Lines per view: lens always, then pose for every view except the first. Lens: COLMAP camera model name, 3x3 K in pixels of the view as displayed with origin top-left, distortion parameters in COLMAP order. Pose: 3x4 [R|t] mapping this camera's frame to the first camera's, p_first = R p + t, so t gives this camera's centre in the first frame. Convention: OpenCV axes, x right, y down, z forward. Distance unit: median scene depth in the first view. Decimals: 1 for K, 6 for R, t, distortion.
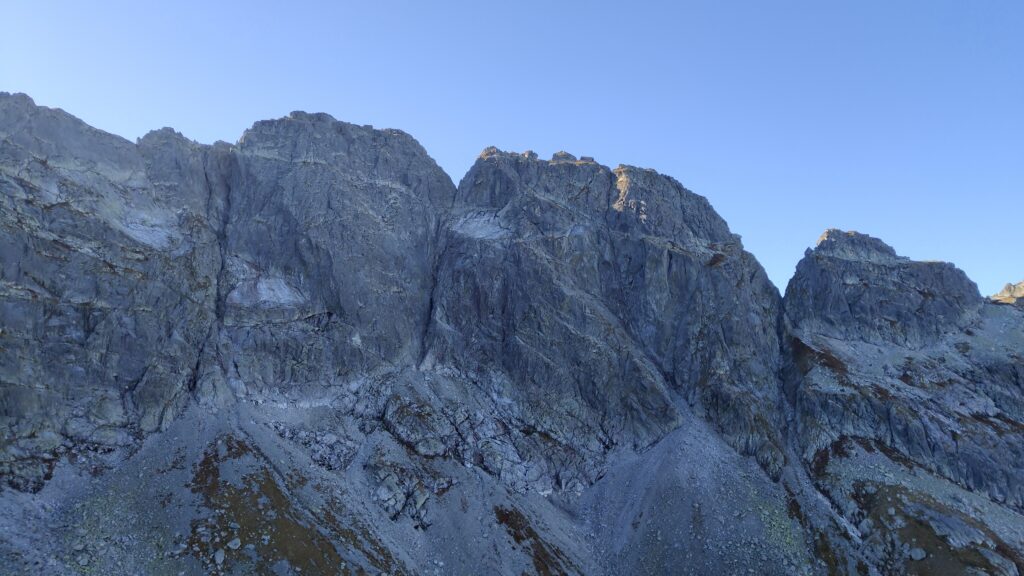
lens RADIAL K [[698.1, 0, 503.9], [0, 698.1, 290.0], [0, 0, 1]] dist [0.022673, -0.017013]
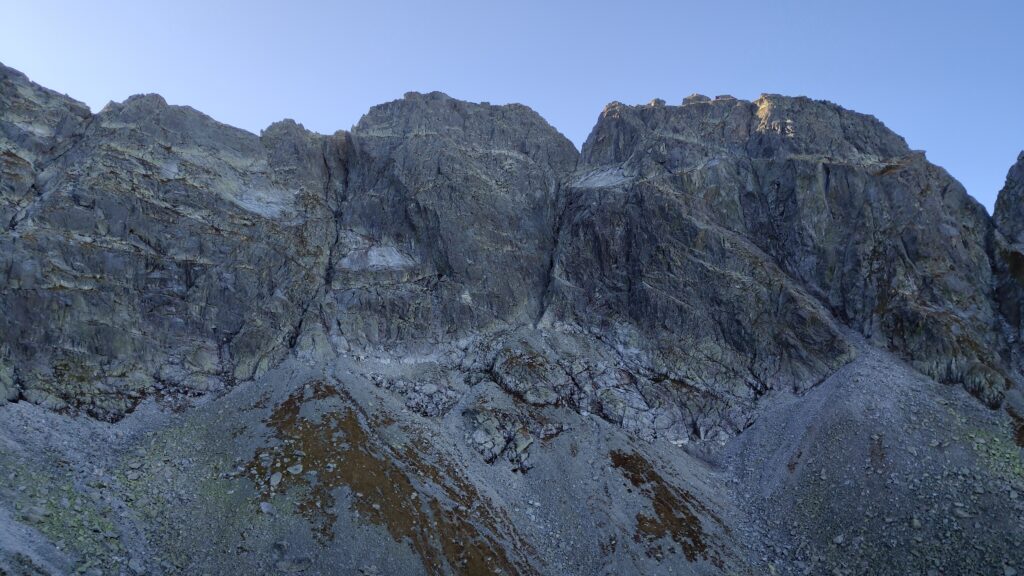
lens RADIAL K [[698.1, 0, 503.9], [0, 698.1, 290.0], [0, 0, 1]] dist [0.022673, -0.017013]
pose [[0.965143, -0.084869, -0.247582, 0.071872], [0.068188, 0.994834, -0.075203, 0.144615], [0.252686, 0.055699, 0.965944, 0.129255]]
